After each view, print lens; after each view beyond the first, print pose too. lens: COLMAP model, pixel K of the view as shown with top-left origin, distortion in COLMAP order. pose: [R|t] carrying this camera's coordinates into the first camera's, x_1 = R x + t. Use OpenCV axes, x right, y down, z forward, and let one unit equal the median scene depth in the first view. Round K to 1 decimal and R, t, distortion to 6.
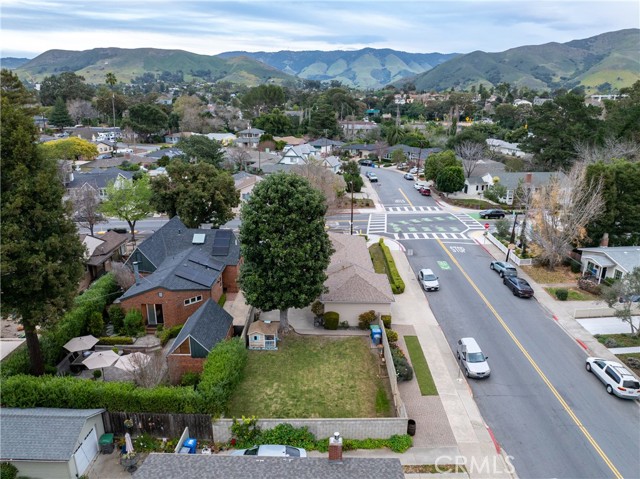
lens RADIAL K [[450.0, 0, 322.4], [0, 450.0, 235.7], [0, 0, 1]] dist [-0.039751, 0.008835]
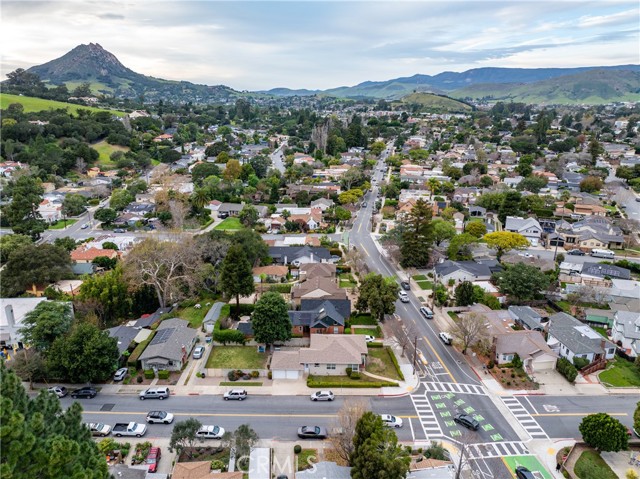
lens RADIAL K [[450.0, 0, 322.4], [0, 450.0, 235.7], [0, 0, 1]] dist [-0.039751, 0.008835]
pose [[-0.003374, 0.279551, -0.960125, 1.156010], [-0.297858, 0.916269, 0.267828, -0.616162], [0.954604, 0.286885, 0.080175, 0.495213]]
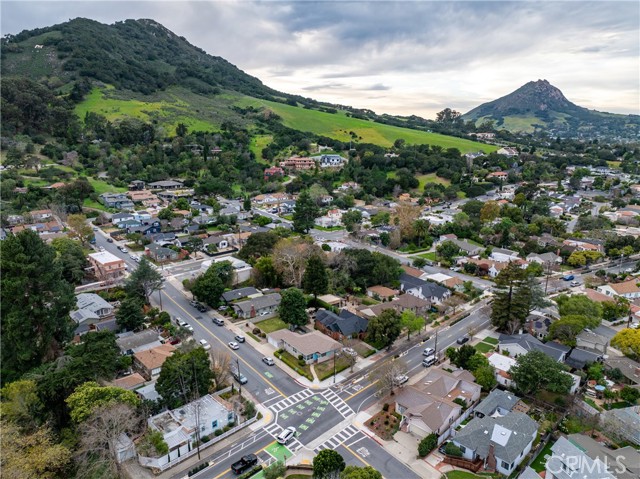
lens RADIAL K [[450.0, 0, 322.4], [0, 450.0, 235.7], [0, 0, 1]] dist [-0.039751, 0.008835]
pose [[-0.793056, 0.124207, -0.596351, 0.932213], [-0.192583, 0.877654, 0.438903, -1.091946], [0.577905, 0.462922, -0.672108, 1.713462]]
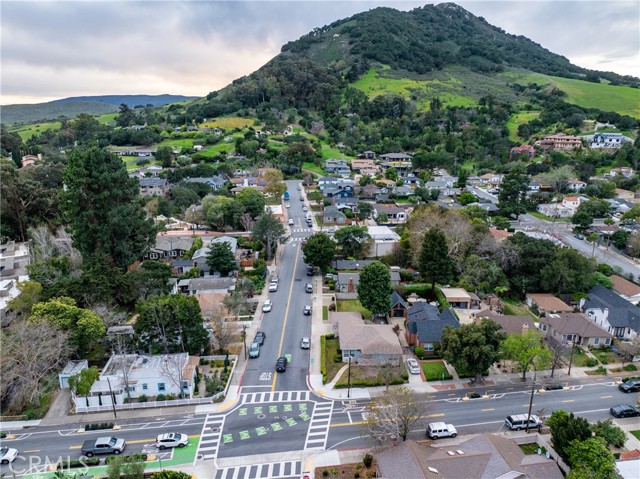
lens RADIAL K [[450.0, 0, 322.4], [0, 450.0, 235.7], [0, 0, 1]] dist [-0.039751, 0.008835]
pose [[-0.999813, -0.011466, -0.015599, 0.141945], [-0.017931, 0.852211, 0.522891, -0.857093], [0.007298, 0.523073, -0.852257, 1.635273]]
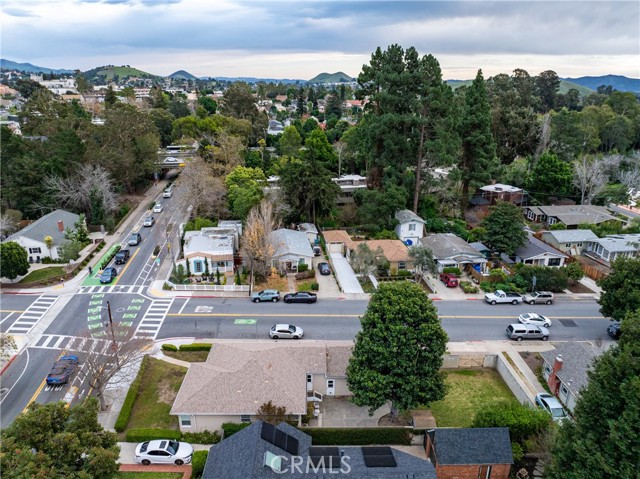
lens RADIAL K [[450.0, 0, 322.4], [0, 450.0, 235.7], [0, 0, 1]] dist [-0.039751, 0.008835]
pose [[-0.027723, -0.327366, 0.944491, -0.530296], [0.279906, 0.904514, 0.321726, -0.322551], [-0.959627, 0.273288, 0.066556, 0.545797]]
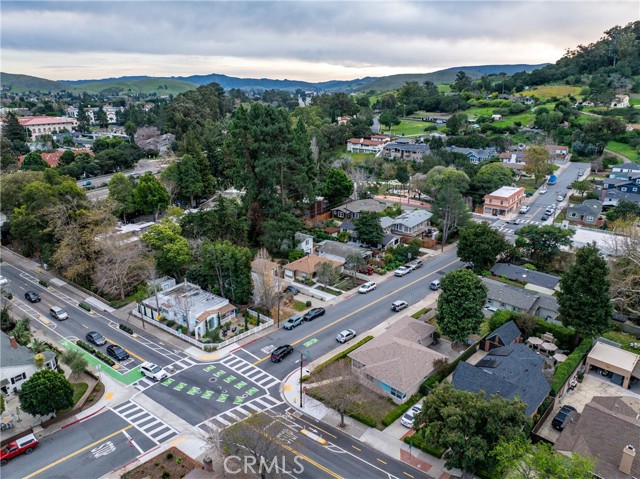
lens RADIAL K [[450.0, 0, 322.4], [0, 450.0, 235.7], [0, 0, 1]] dist [-0.039751, 0.008835]
pose [[-0.723681, -0.229132, 0.650987, -0.452204], [0.190114, 0.840591, 0.507211, -0.706932], [-0.663433, 0.490821, -0.564758, 1.248115]]
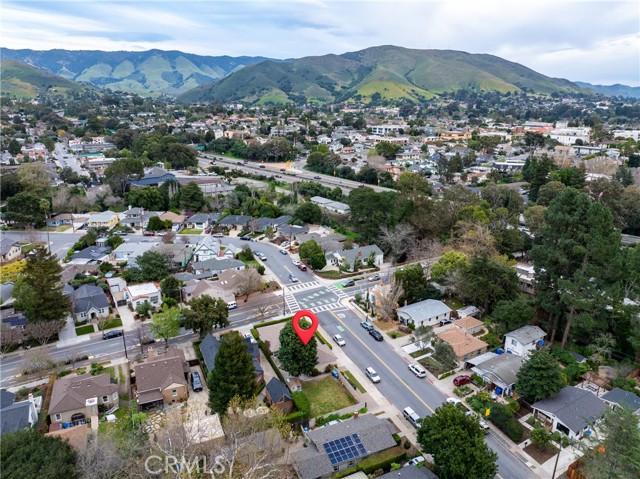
lens RADIAL K [[450.0, 0, 322.4], [0, 450.0, 235.7], [0, 0, 1]] dist [-0.039751, 0.008835]
pose [[0.906967, -0.123405, 0.402717, -0.458604], [0.122871, 0.992048, 0.027273, -0.332927], [-0.402880, 0.024746, 0.914918, -0.681964]]
